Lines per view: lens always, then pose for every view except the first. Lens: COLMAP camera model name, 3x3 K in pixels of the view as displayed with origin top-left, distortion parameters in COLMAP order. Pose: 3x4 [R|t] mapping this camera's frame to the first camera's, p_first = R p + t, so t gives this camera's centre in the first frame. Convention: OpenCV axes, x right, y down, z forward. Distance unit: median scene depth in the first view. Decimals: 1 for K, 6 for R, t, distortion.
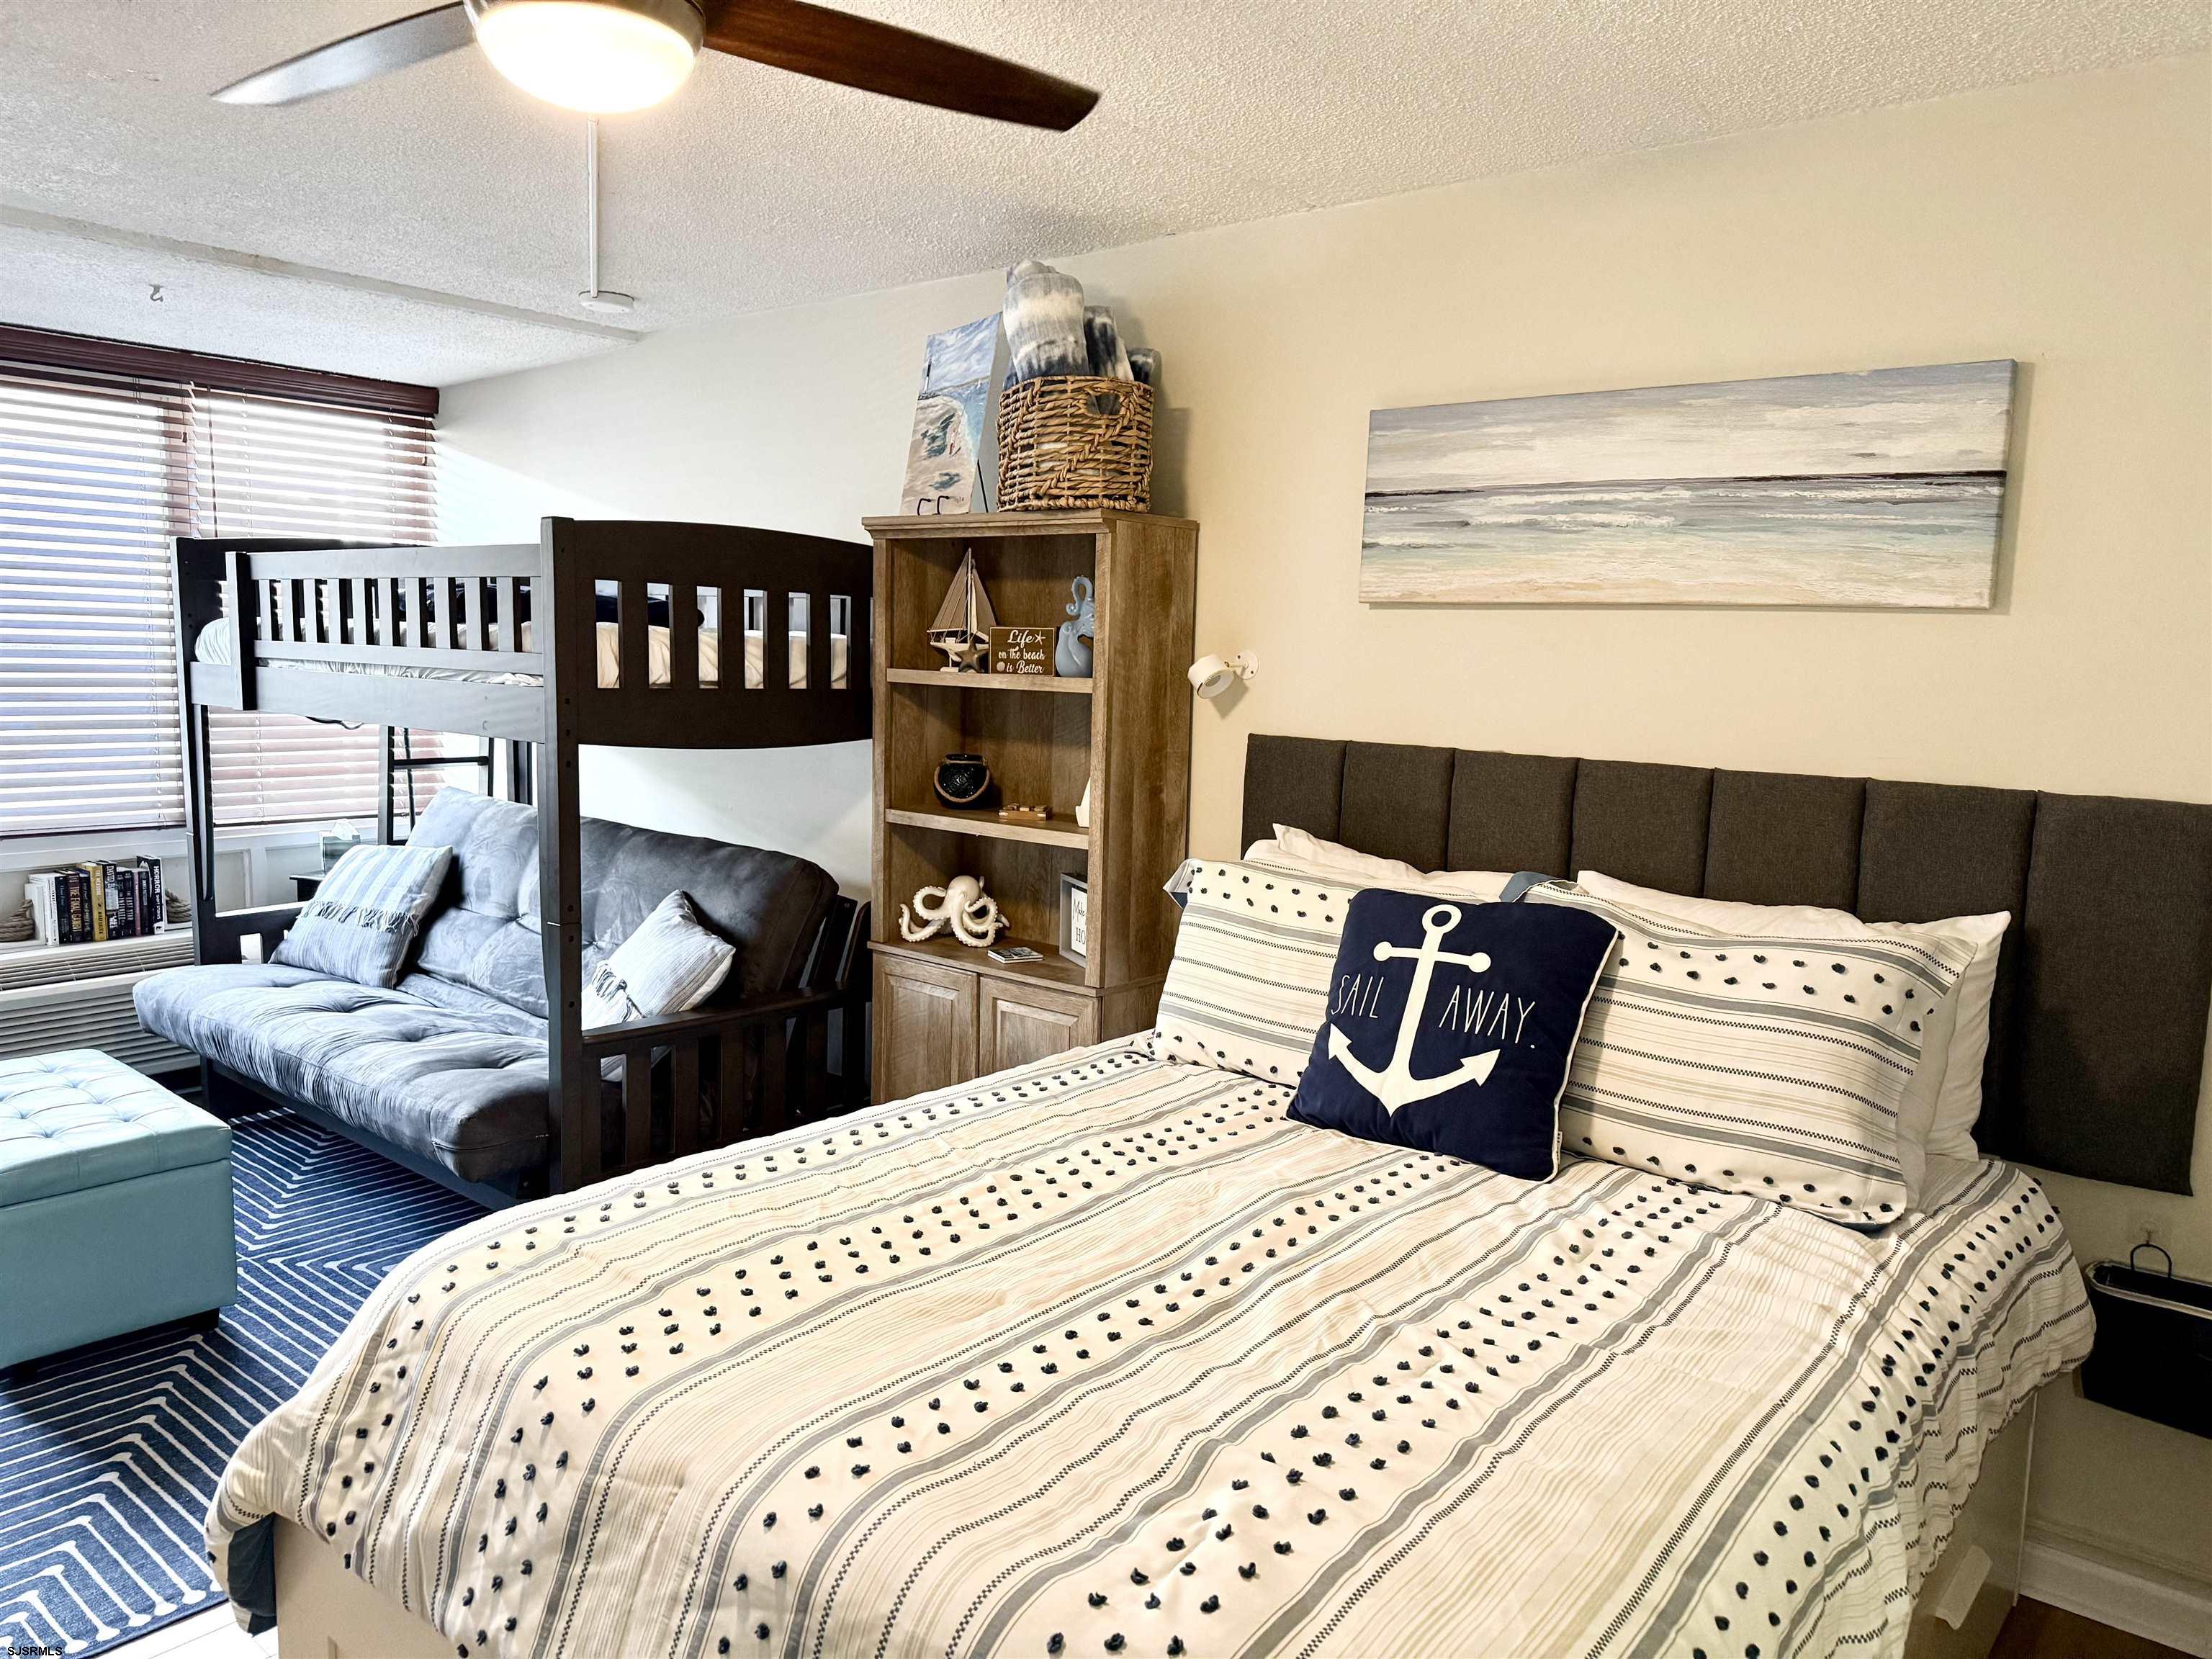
lens RADIAL K [[1544.1, 0, 1108.4], [0, 1544.1, 843.7], [0, 0, 1]] dist [0.045125, -0.030716]
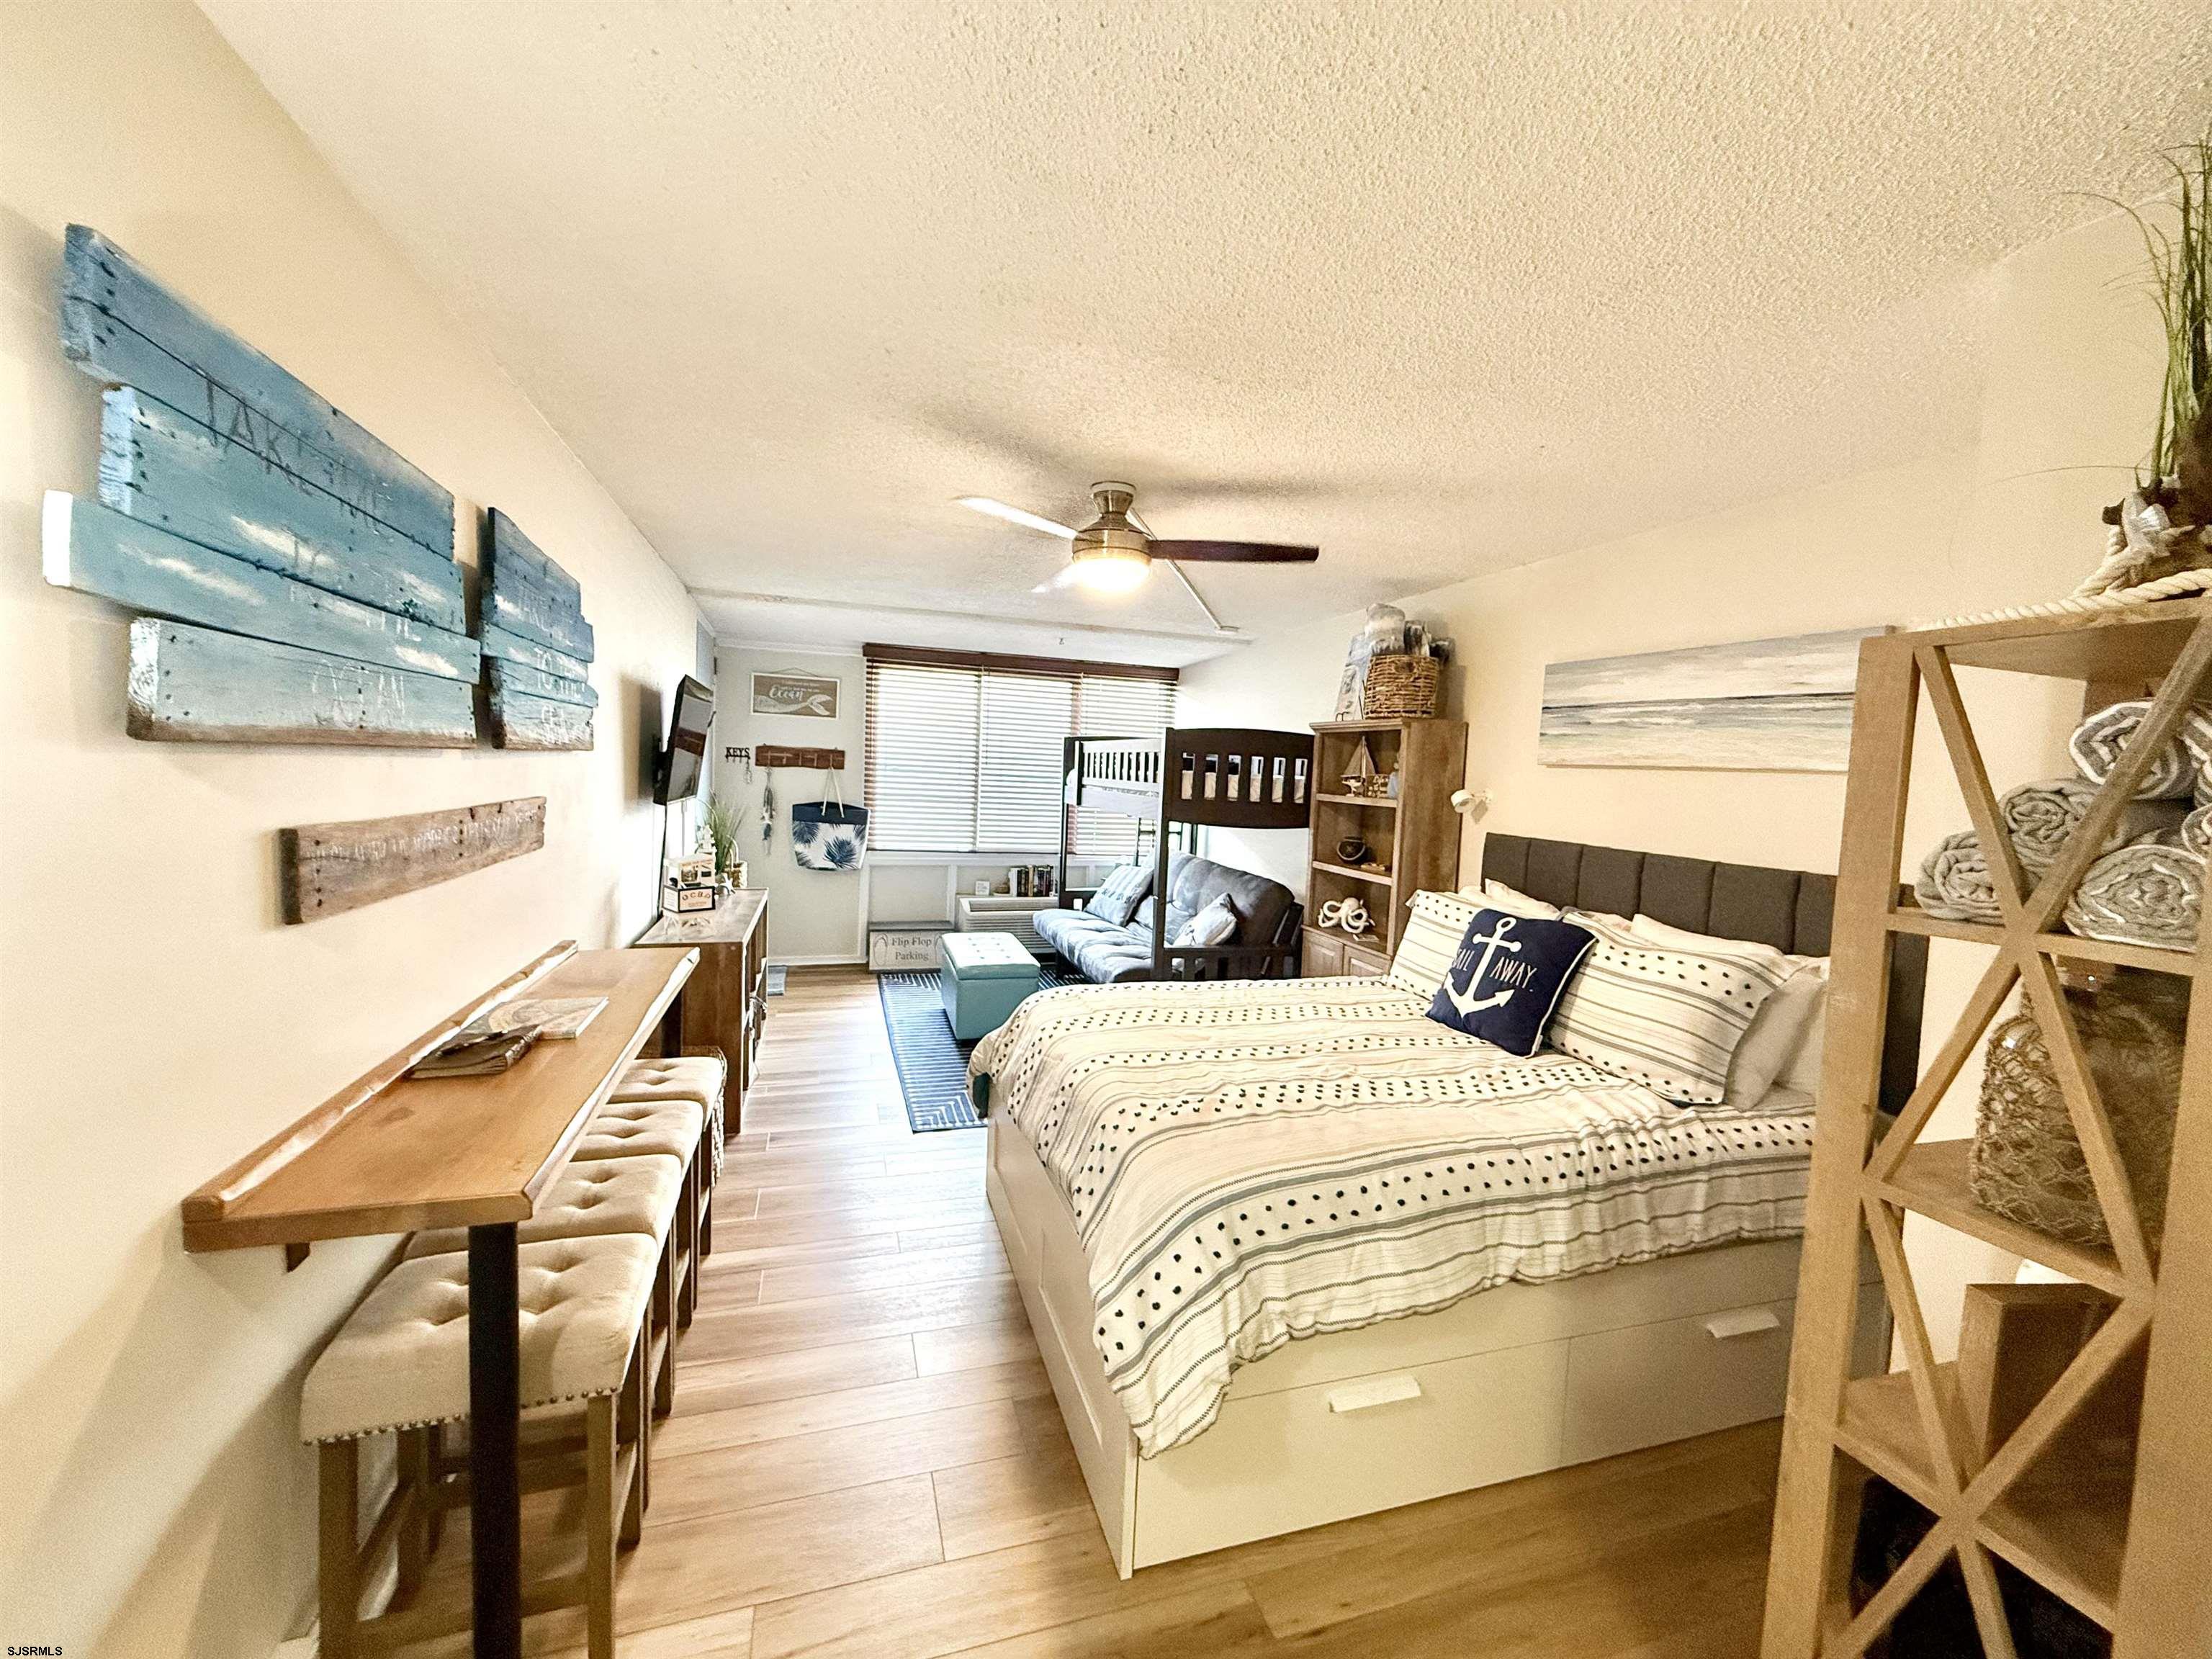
lens RADIAL K [[881.2, 0, 1100.3], [0, 881.2, 826.1], [0, 0, 1]] dist [0.002707, -0.000366]
pose [[0.838257, 0.046239, -0.543312, 0.301697], [-0.090474, 0.994381, -0.054961, 0.025702], [0.537717, 0.095227, 0.837730, -0.177767]]
